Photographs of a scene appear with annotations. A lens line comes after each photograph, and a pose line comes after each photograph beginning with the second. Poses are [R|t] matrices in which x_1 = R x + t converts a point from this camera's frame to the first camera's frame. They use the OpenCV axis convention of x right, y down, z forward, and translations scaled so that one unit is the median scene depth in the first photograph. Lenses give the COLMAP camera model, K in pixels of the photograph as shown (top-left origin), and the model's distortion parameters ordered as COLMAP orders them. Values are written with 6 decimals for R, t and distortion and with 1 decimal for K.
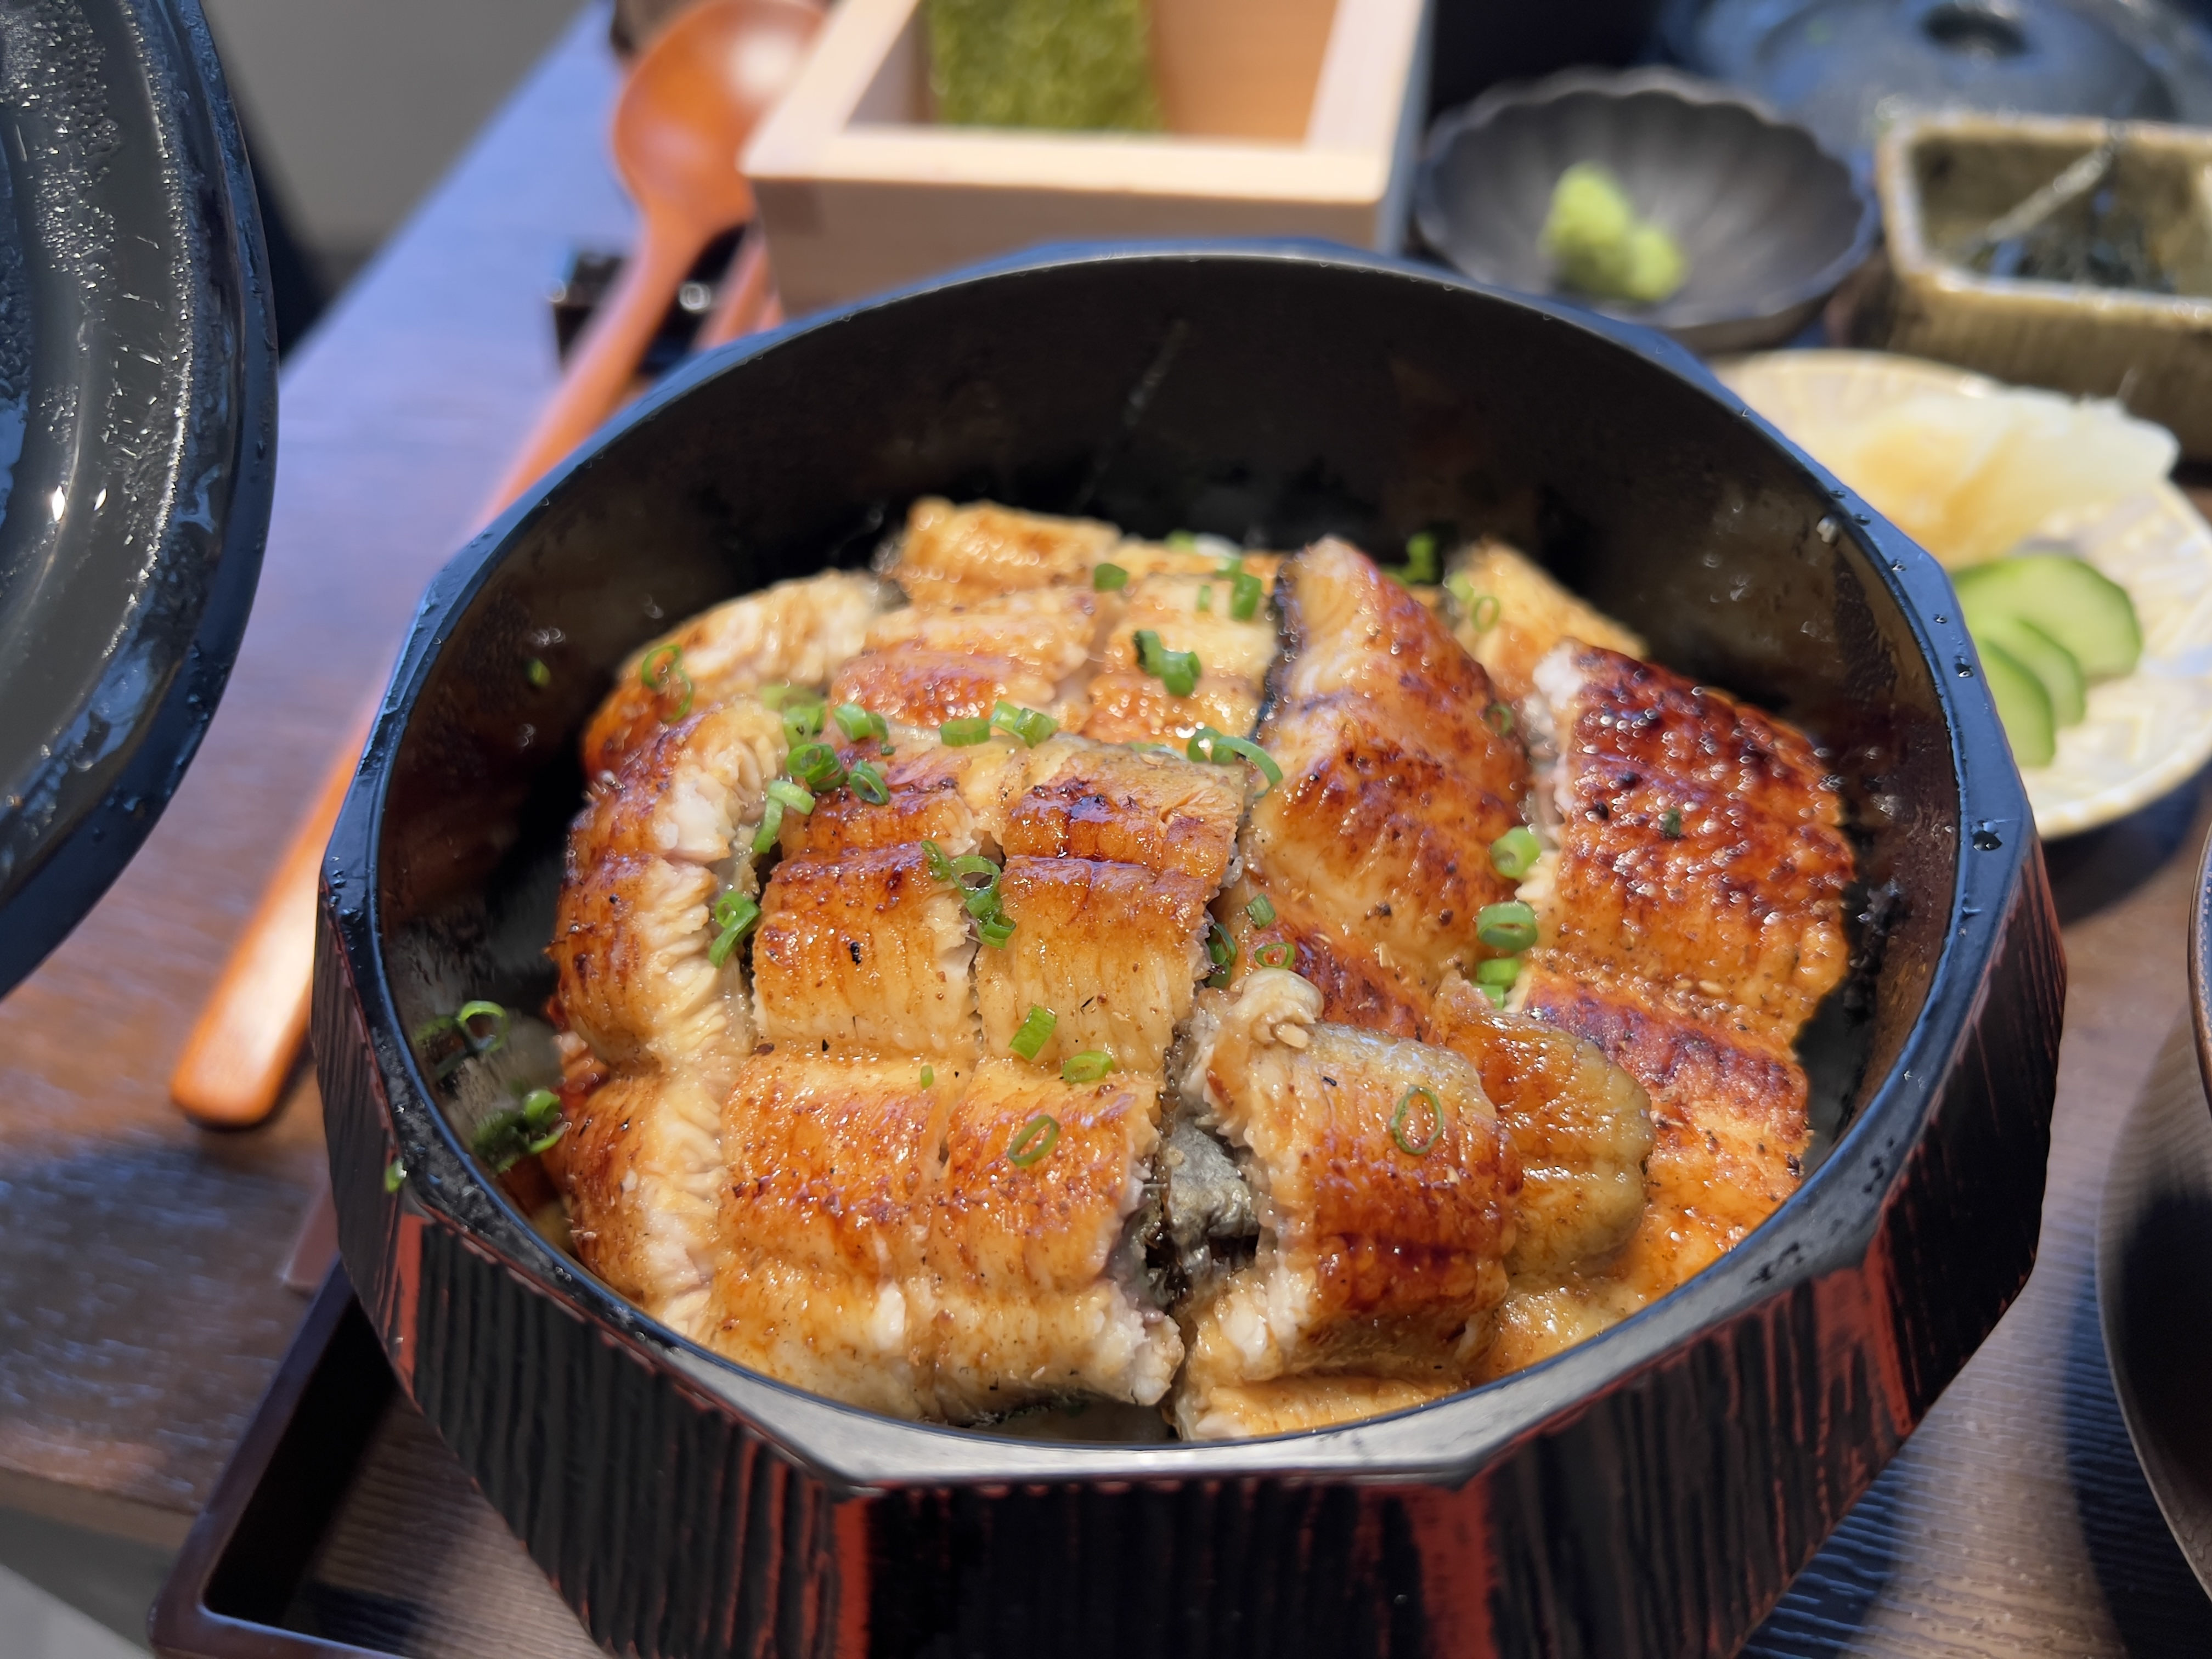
lens RADIAL K [[1677.8, 0, 1106.1], [0, 1677.8, 830.1], [0, 0, 1]] dist [0.028514, -0.010576]
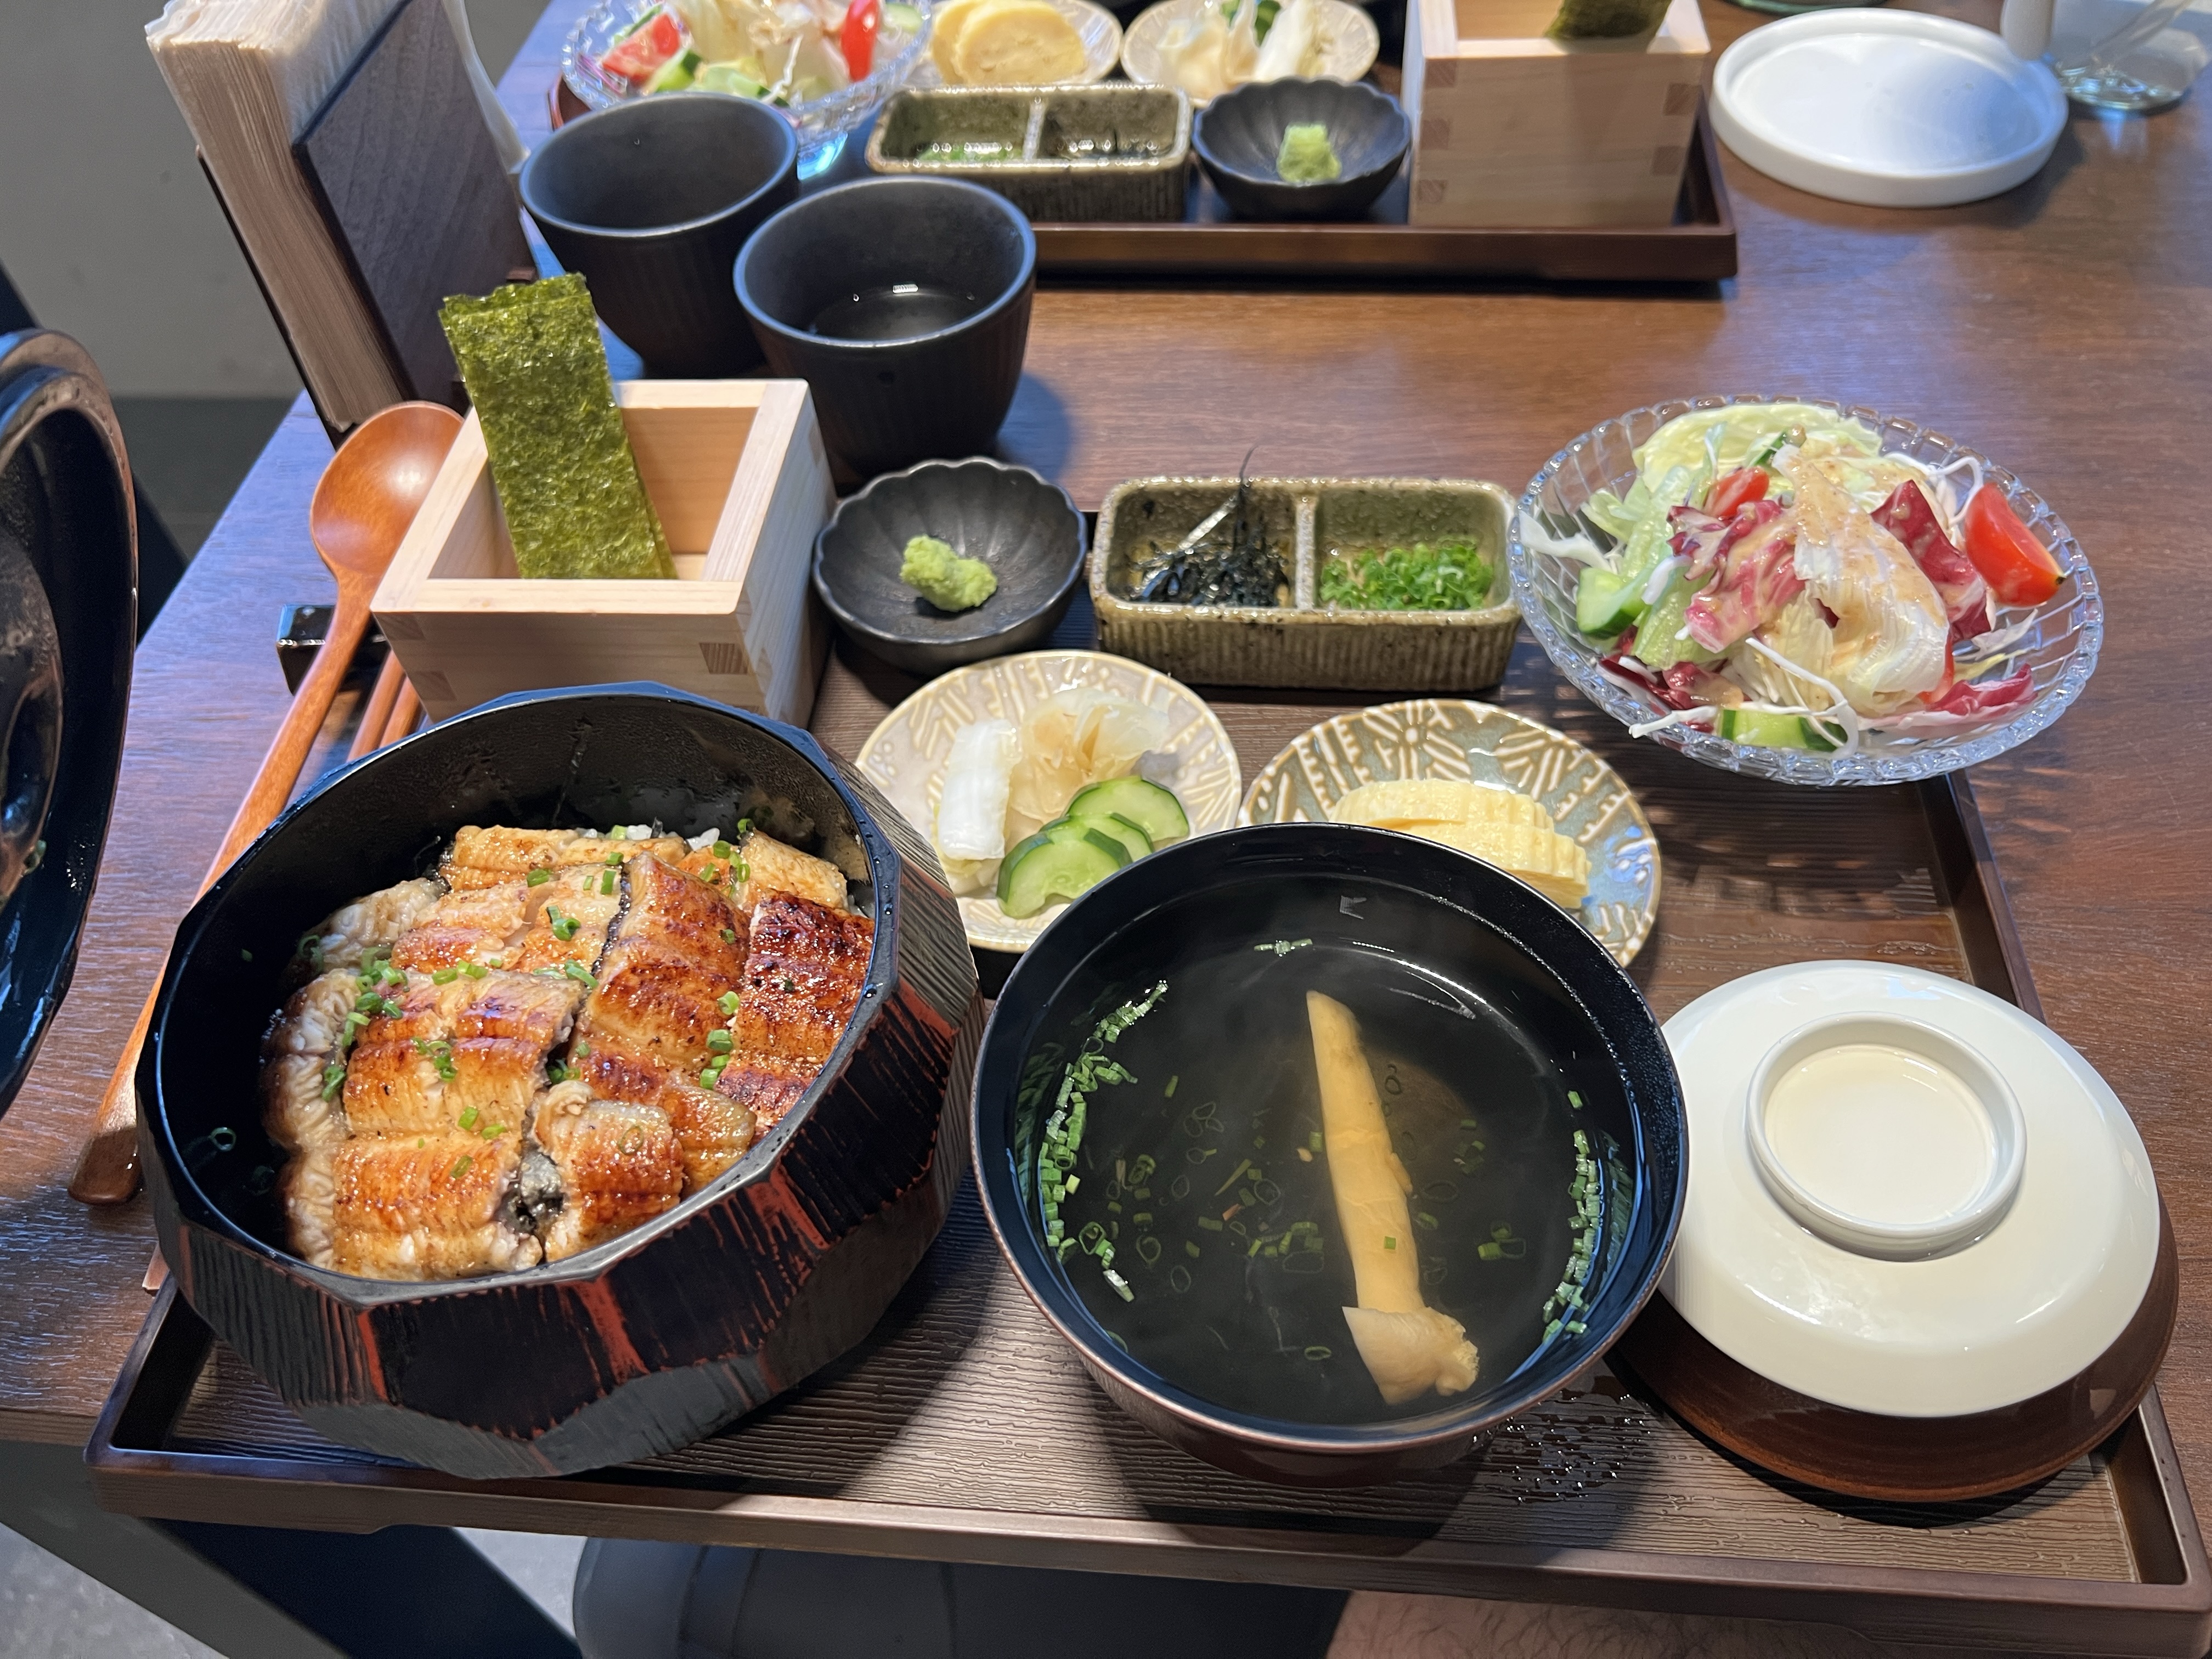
lens RADIAL K [[1677.8, 0, 1105.4], [0, 1677.8, 826.4], [0, 0, 1]] dist [0.028514, -0.010576]
pose [[0.993950, -0.090941, 0.061583, 0.687320], [0.090881, 0.995855, 0.003785, -0.196105], [-0.061672, 0.001835, 0.998095, -1.284008]]
